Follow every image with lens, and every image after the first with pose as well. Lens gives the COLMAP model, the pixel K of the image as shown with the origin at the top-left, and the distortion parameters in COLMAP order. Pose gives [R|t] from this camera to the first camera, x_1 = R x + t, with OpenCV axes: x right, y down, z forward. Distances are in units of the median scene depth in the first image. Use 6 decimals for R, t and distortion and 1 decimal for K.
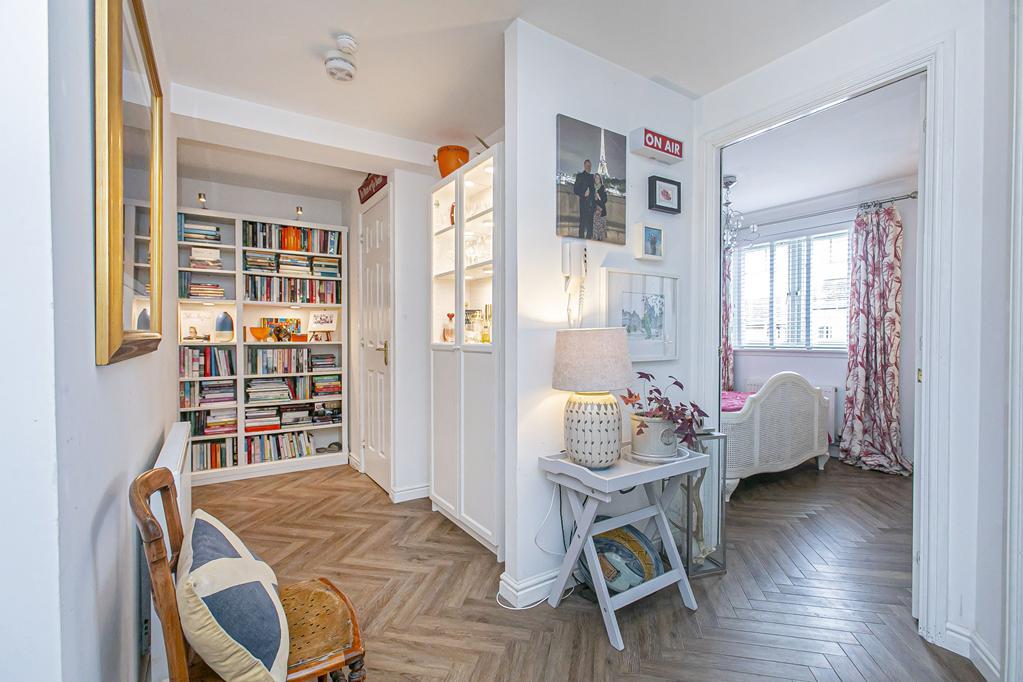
lens RADIAL K [[467.5, 0, 511.6], [0, 467.5, 343.5], [0, 0, 1]] dist [-0.002343, 0.008672]
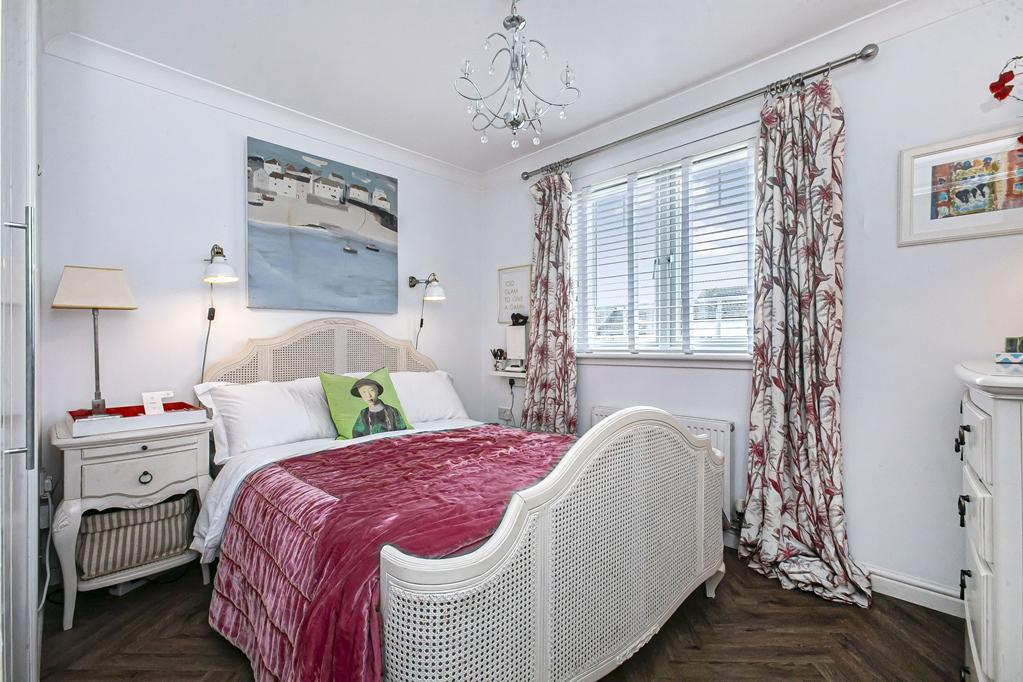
lens RADIAL K [[467.5, 0, 517.0], [0, 467.5, 341.7], [0, 0, 1]] dist [-0.002343, 0.008672]
pose [[0.978864, 0.003334, 0.204485, 0.357996], [0.001149, 0.999762, -0.021802, 0.010530], [-0.204509, 0.021576, 0.978627, 0.550920]]
